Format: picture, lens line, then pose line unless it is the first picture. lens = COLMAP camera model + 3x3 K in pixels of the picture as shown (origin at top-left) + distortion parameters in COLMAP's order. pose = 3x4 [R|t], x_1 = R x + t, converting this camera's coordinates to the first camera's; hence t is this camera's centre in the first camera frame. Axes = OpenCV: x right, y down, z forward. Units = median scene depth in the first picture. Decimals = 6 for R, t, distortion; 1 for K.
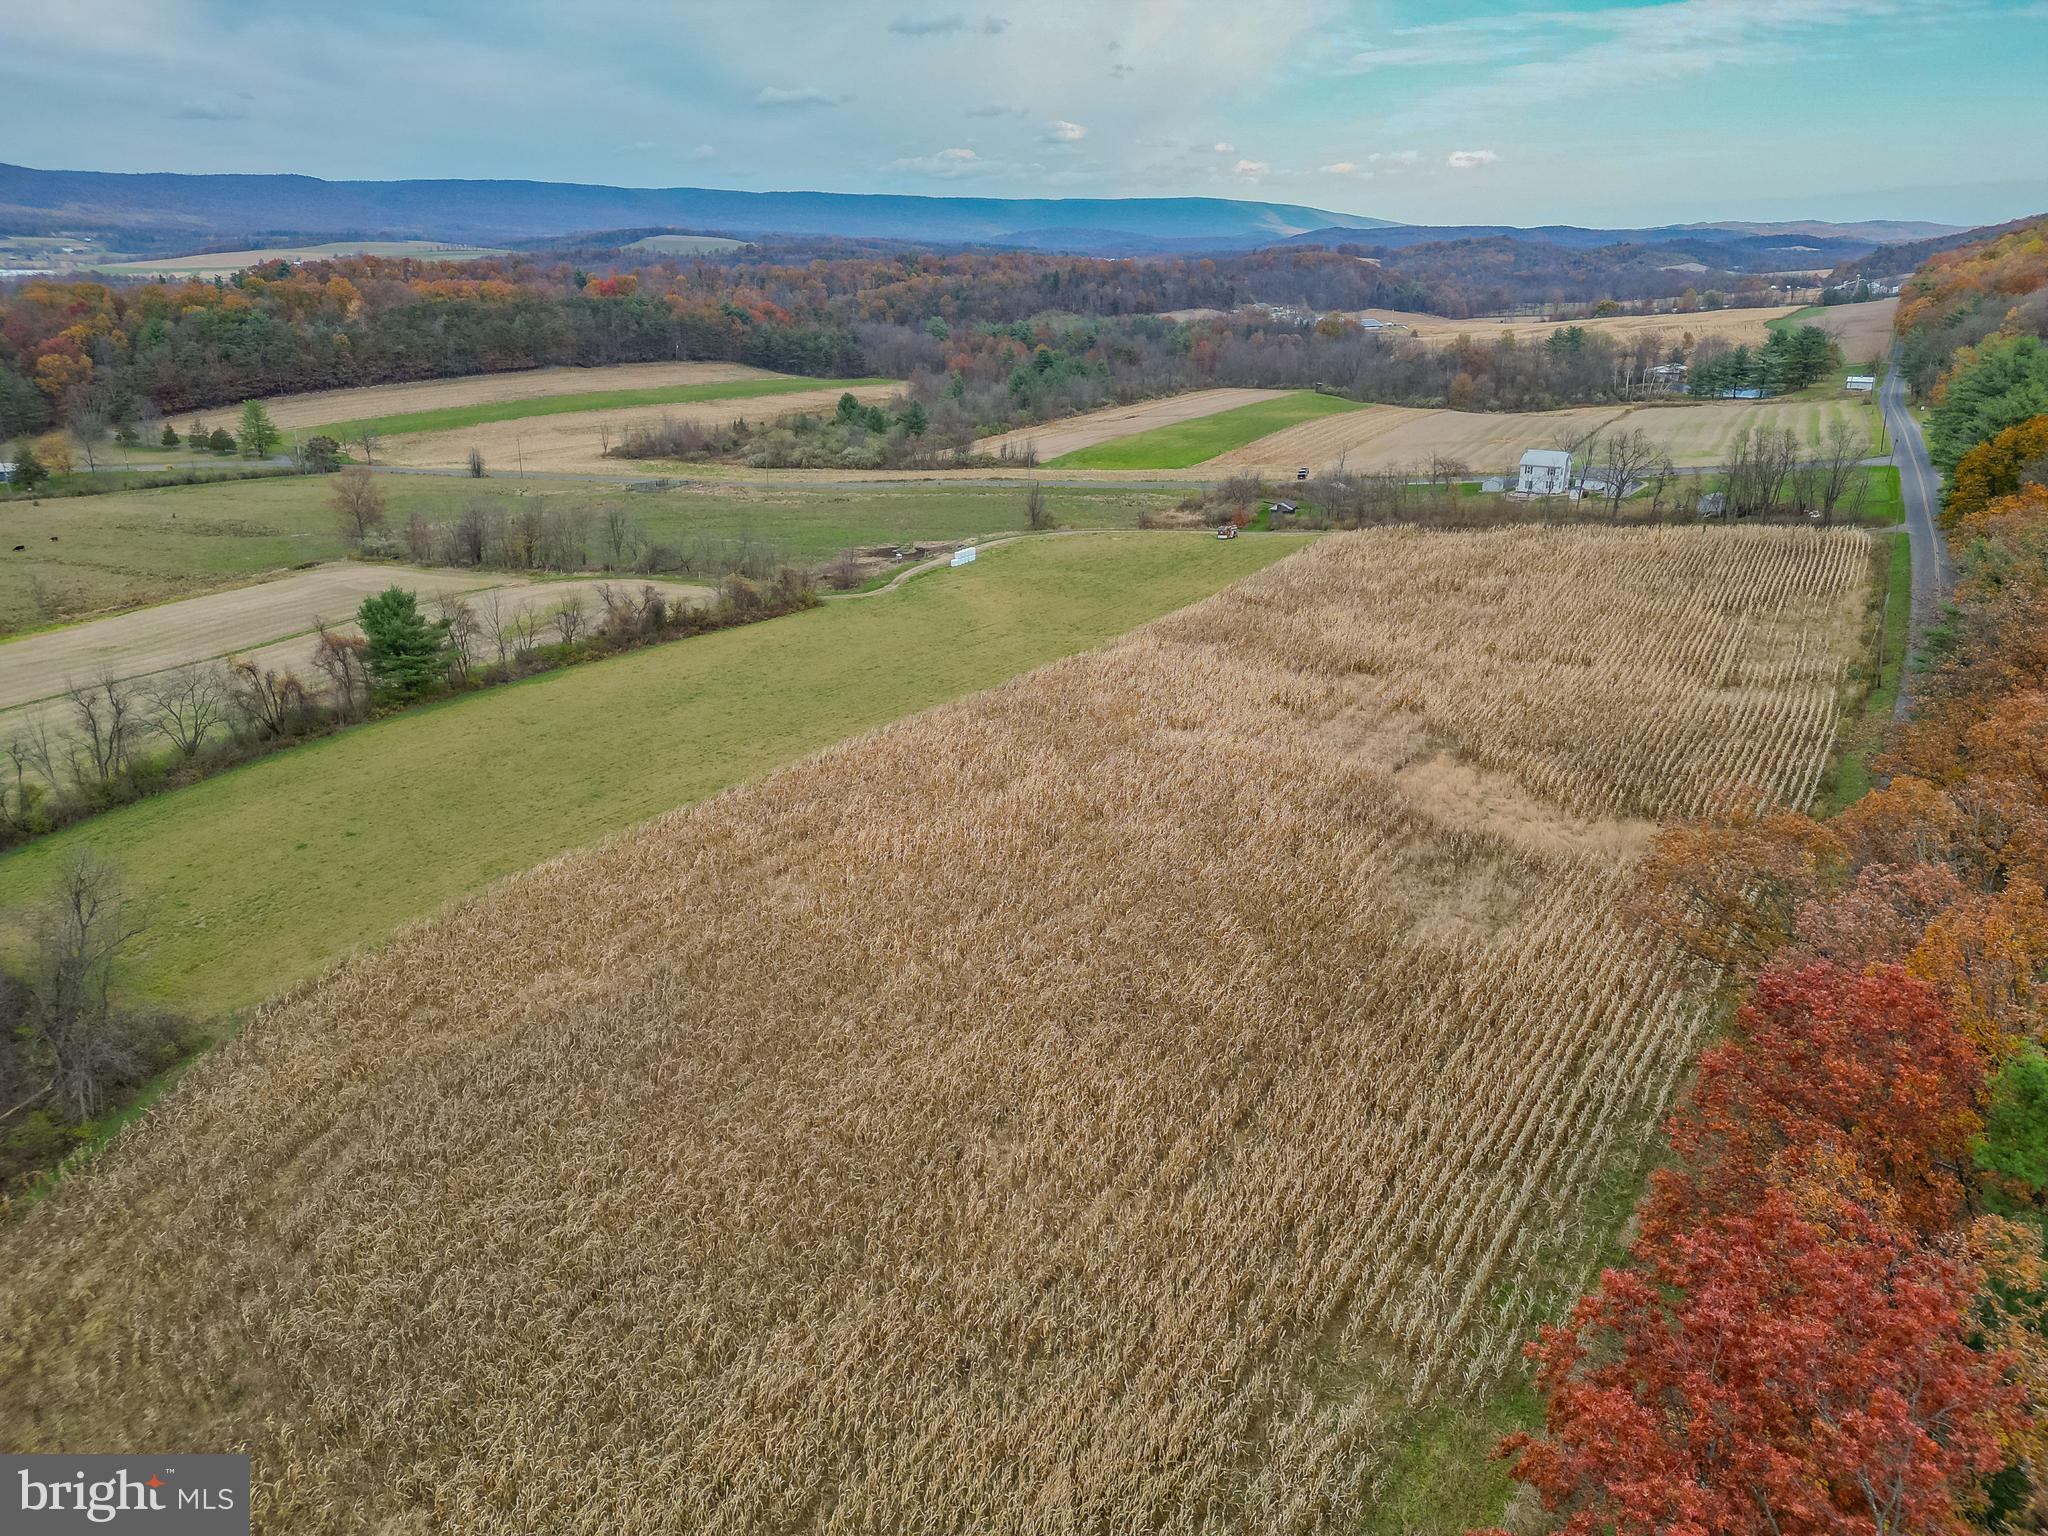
lens RADIAL K [[1434.9, 0, 1024.0], [0, 1434.9, 768.0], [0, 0, 1]] dist [0.071085, -0.079011]
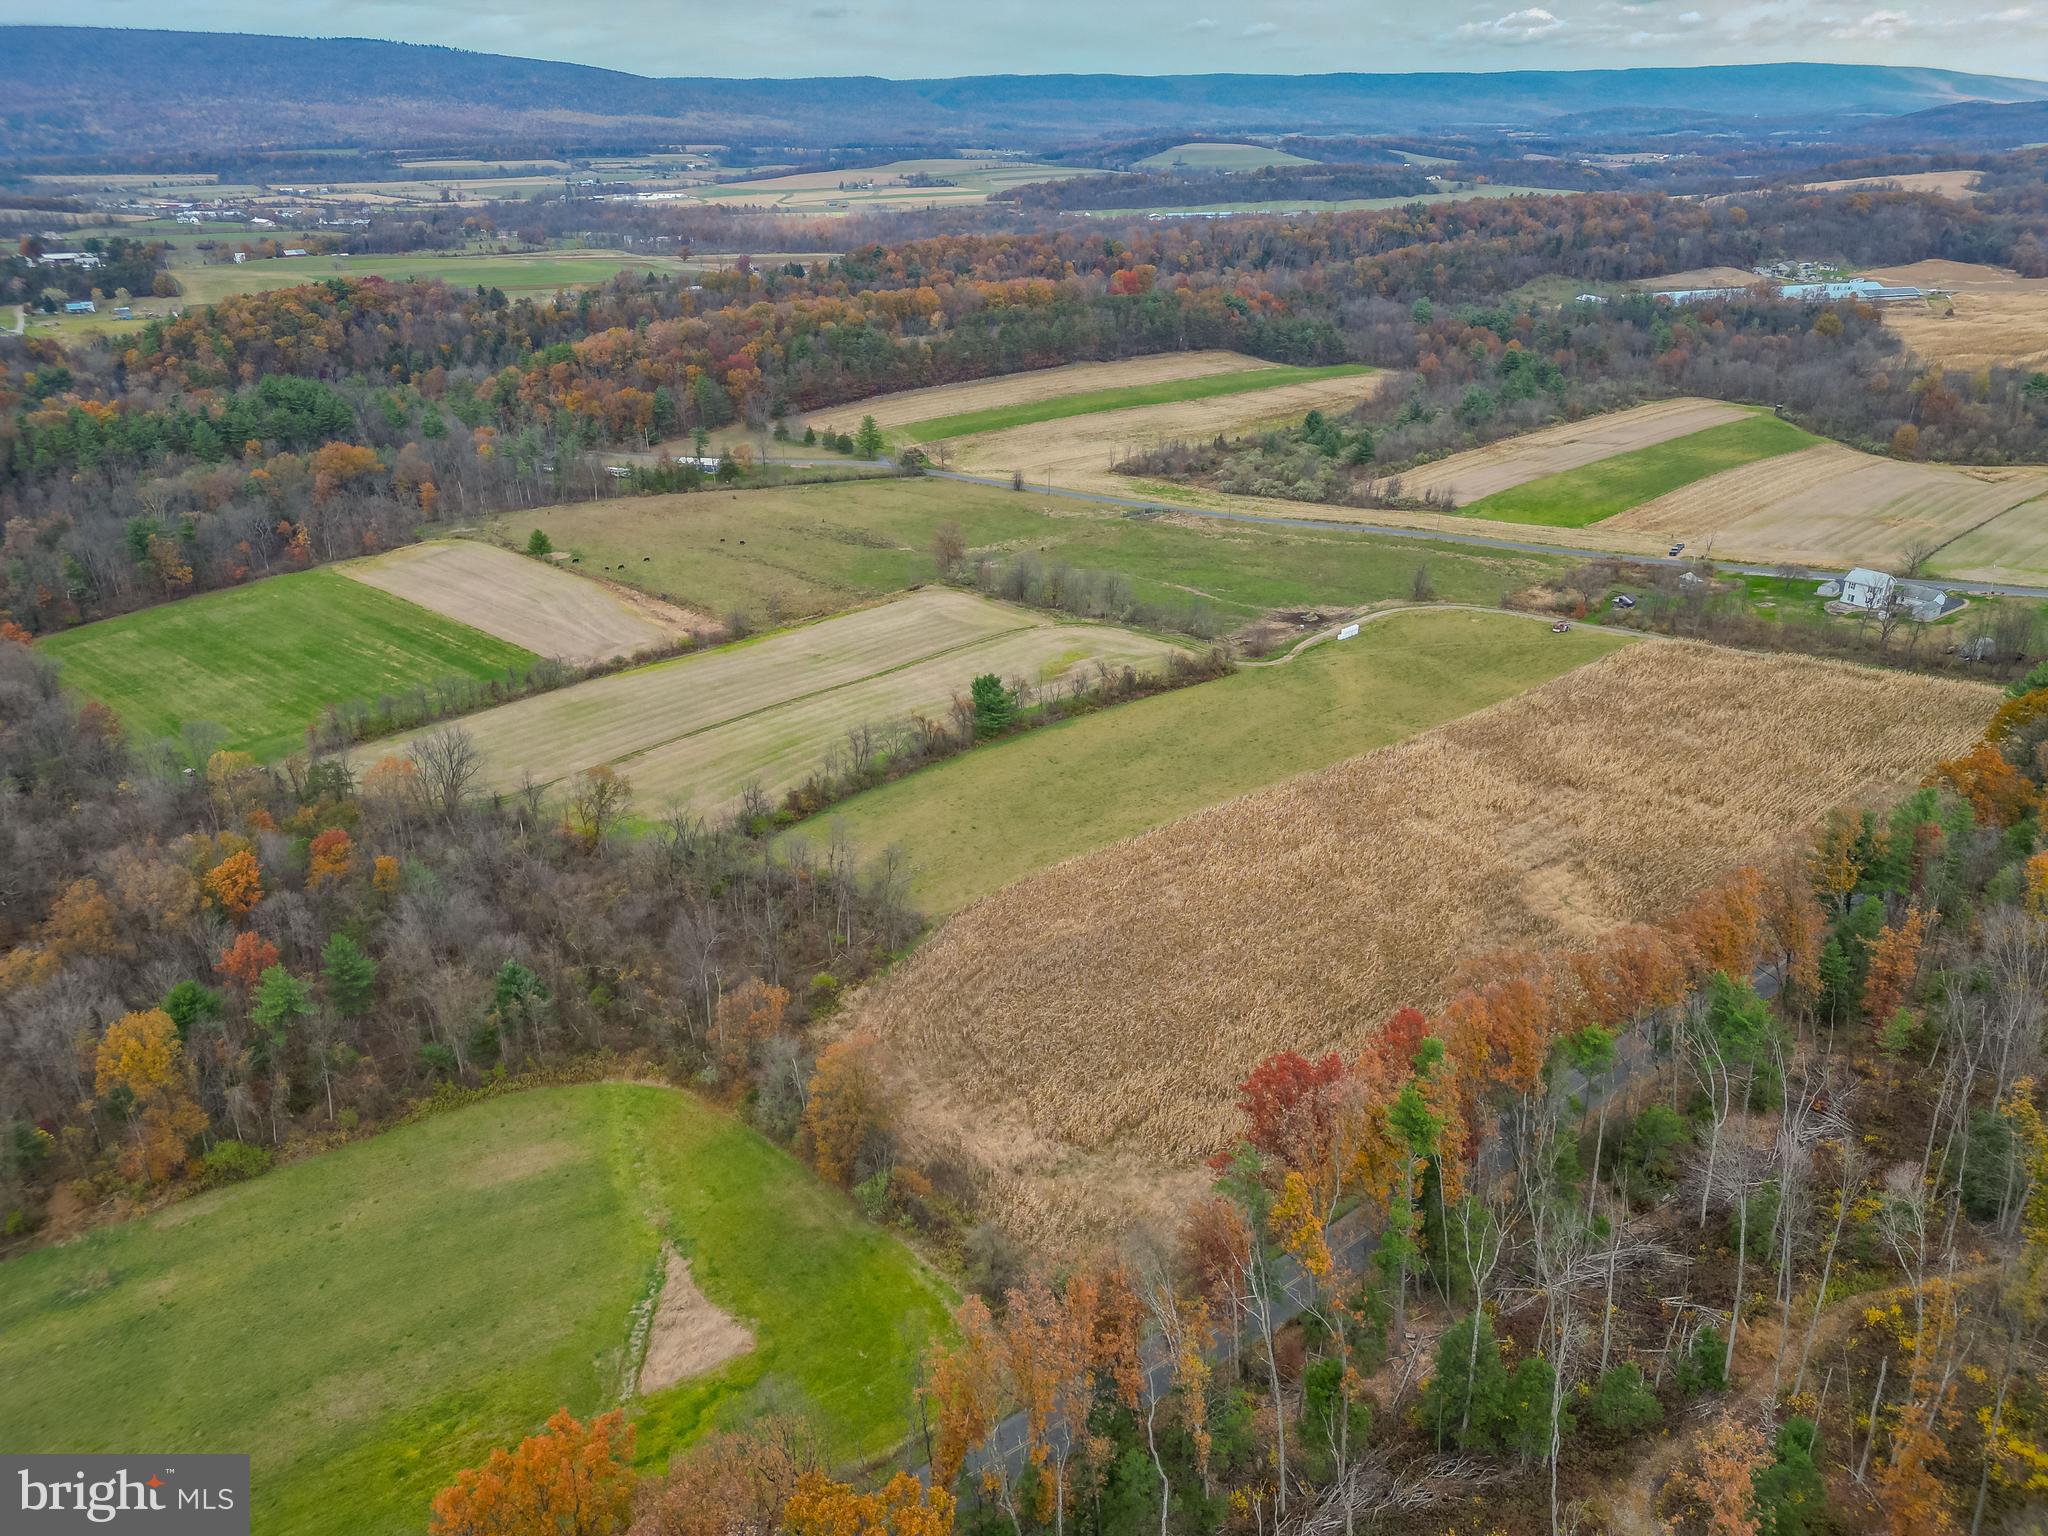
lens RADIAL K [[1434.9, 0, 1024.0], [0, 1434.9, 768.0], [0, 0, 1]] dist [0.071085, -0.079011]
pose [[0.944369, 0.130093, -0.302063, 0.067334], [-0.107269, 0.990054, 0.091034, -0.073991], [0.310901, -0.053567, 0.948931, -0.291649]]
